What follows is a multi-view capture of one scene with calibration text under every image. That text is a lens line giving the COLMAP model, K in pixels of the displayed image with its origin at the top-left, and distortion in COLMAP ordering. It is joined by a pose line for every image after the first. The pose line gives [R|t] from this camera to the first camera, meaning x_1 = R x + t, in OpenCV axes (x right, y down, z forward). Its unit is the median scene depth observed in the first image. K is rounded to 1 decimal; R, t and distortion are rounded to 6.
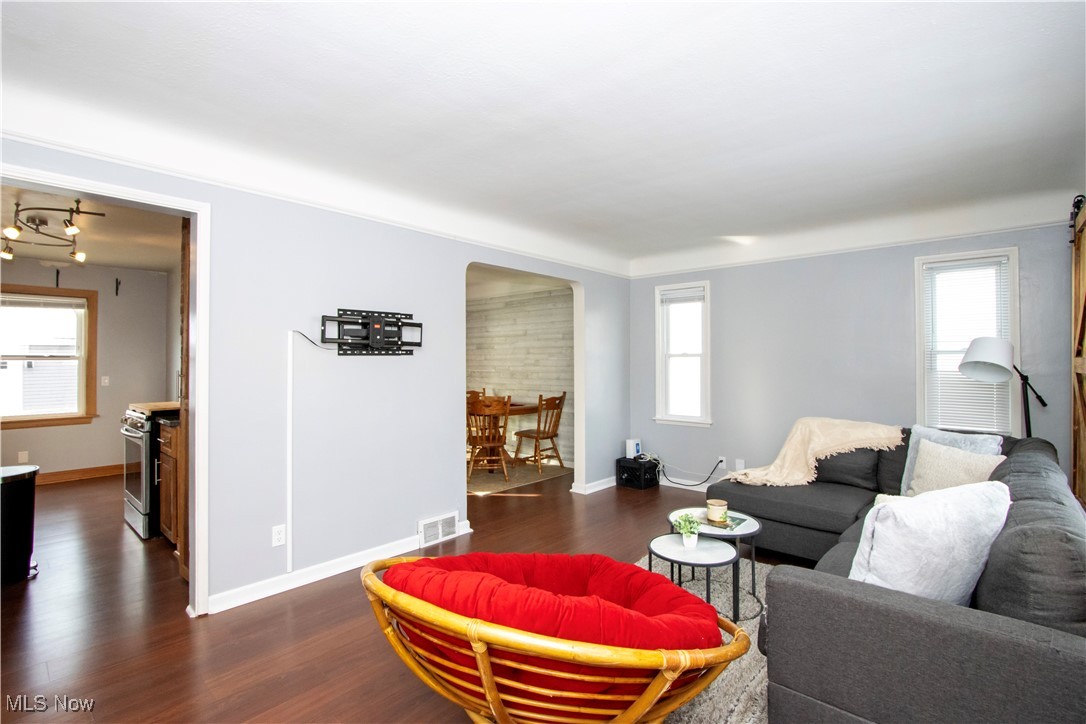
lens RADIAL K [[504.9, 0, 542.6], [0, 504.9, 356.1], [0, 0, 1]] dist [-0.003062, 0.000081]
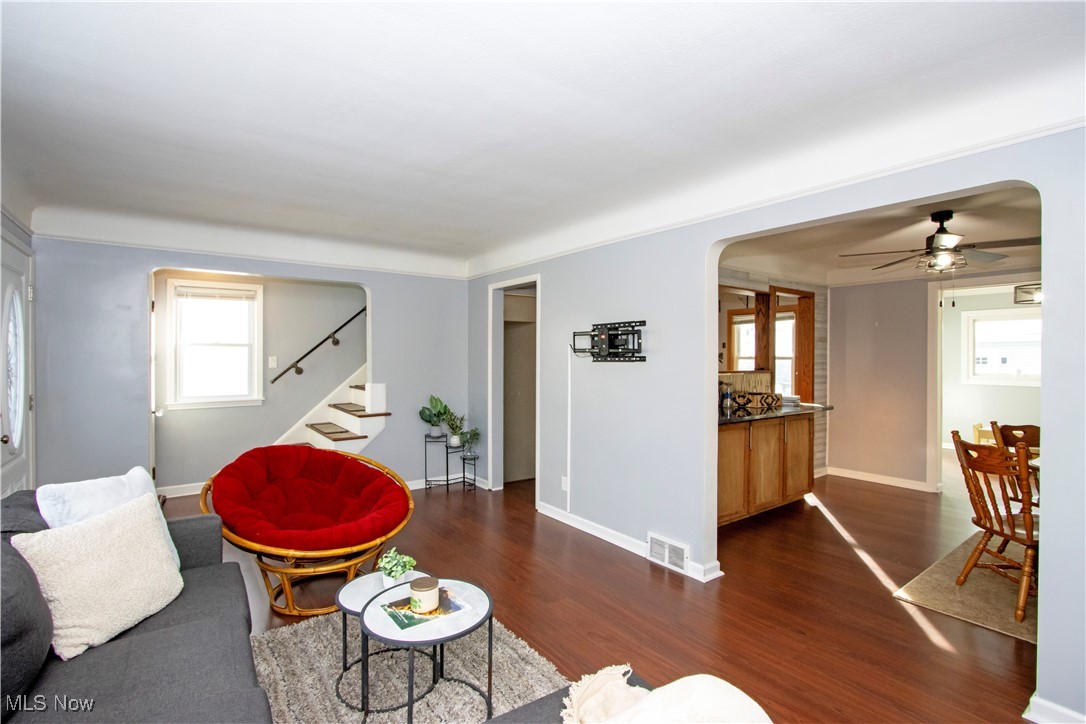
lens RADIAL K [[504.9, 0, 542.6], [0, 504.9, 356.1], [0, 0, 1]] dist [-0.003062, 0.000081]
pose [[-0.197688, -0.001478, -0.980264, 0.721253], [0.011048, 0.999932, -0.003736, -0.010683], [0.980203, -0.011568, -0.197658, 0.948259]]
